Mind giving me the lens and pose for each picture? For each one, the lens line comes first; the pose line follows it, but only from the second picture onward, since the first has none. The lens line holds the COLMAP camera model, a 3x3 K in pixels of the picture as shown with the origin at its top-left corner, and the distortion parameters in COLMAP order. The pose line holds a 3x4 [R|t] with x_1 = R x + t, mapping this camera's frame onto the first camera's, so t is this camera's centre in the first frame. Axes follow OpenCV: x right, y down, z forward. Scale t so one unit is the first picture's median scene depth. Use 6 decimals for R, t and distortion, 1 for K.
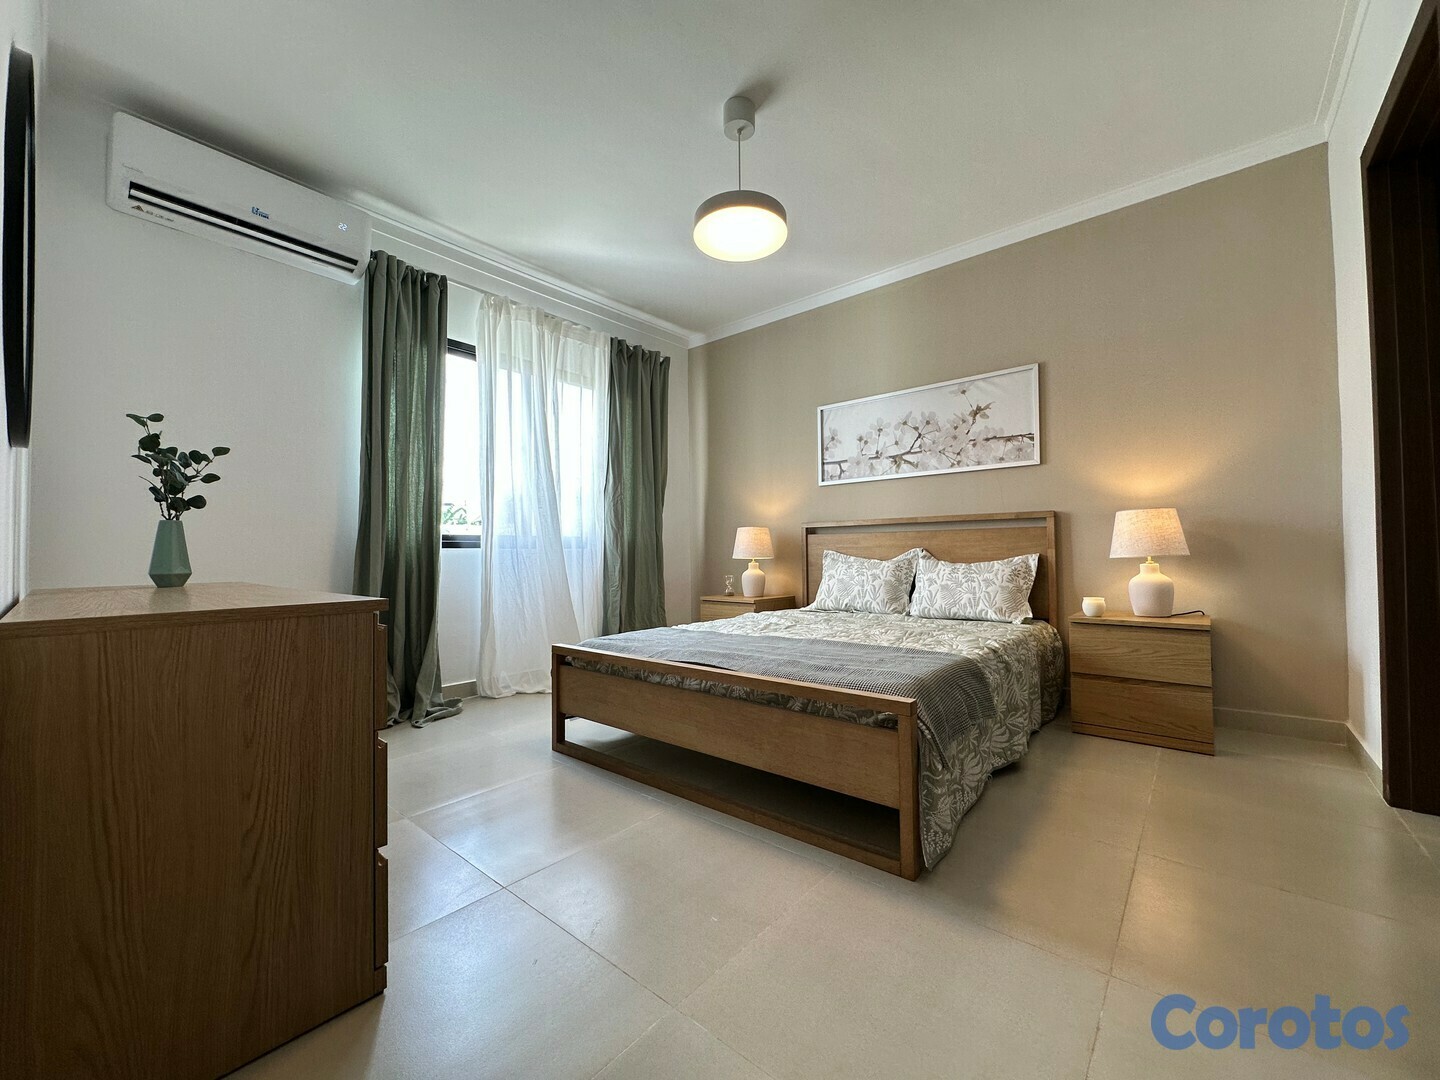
lens RADIAL K [[575.6, 0, 718.5], [0, 575.6, 543.7], [0, 0, 1]] dist [-0.001494, 0.000236]
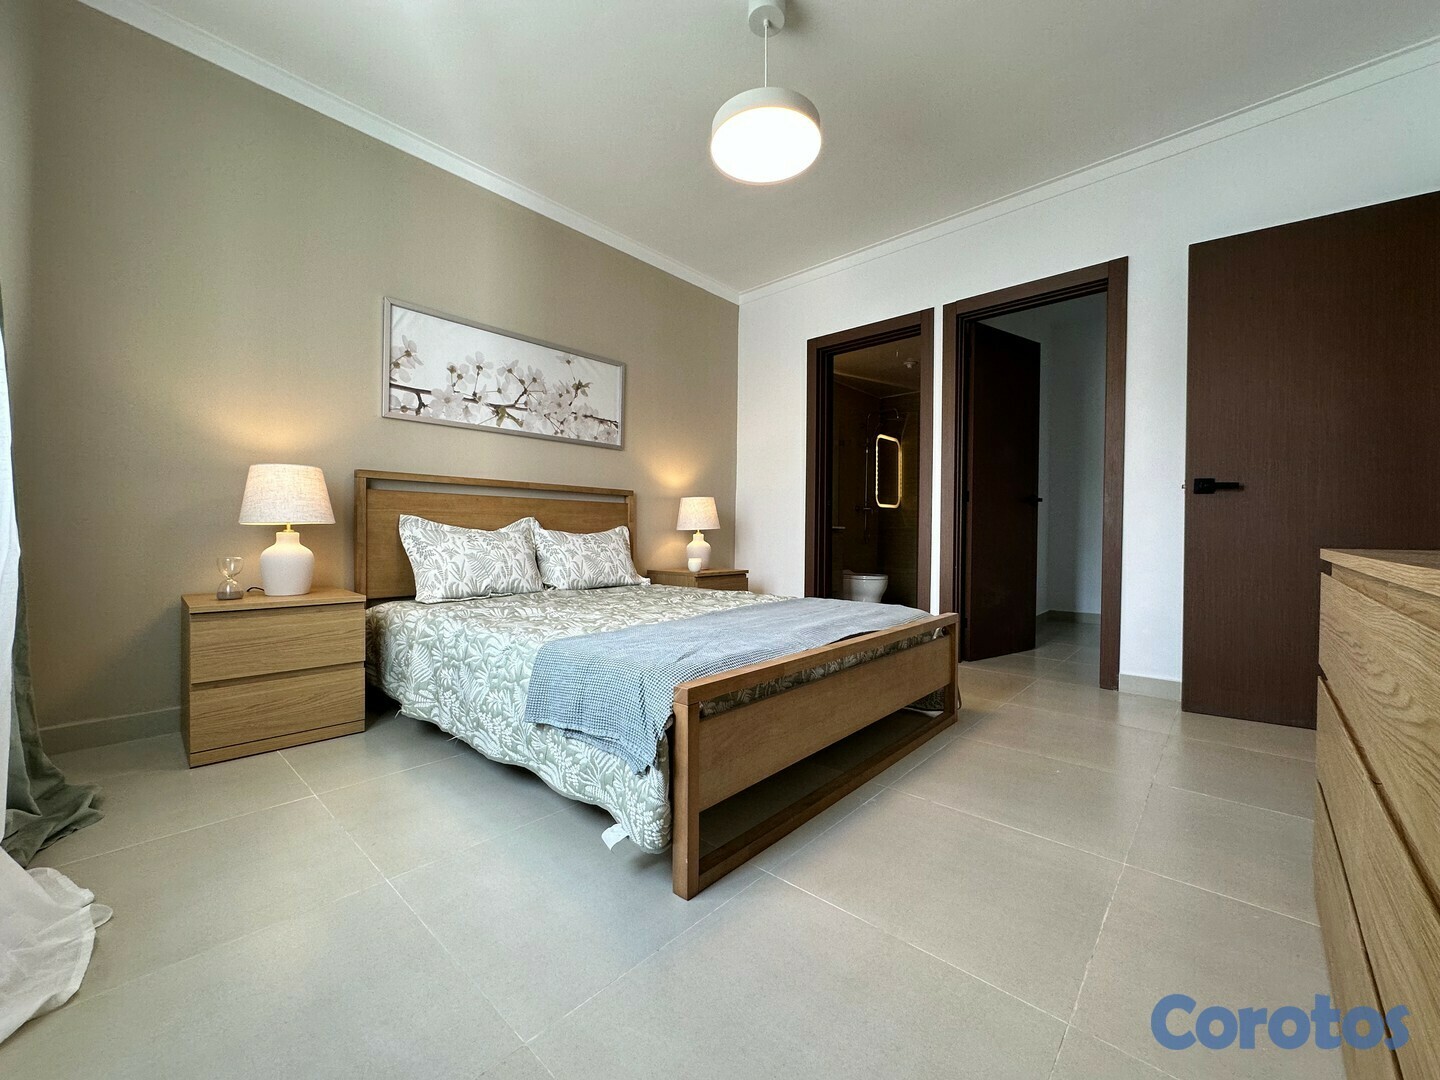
lens RADIAL K [[575.6, 0, 719.2], [0, 575.6, 537.5], [0, 0, 1]] dist [-0.001494, 0.000236]
pose [[0.029374, 0.003255, 0.999563, -0.544127], [-0.024132, 0.999706, -0.002546, 0.035025], [-0.999277, -0.024047, 0.029444, 0.680538]]
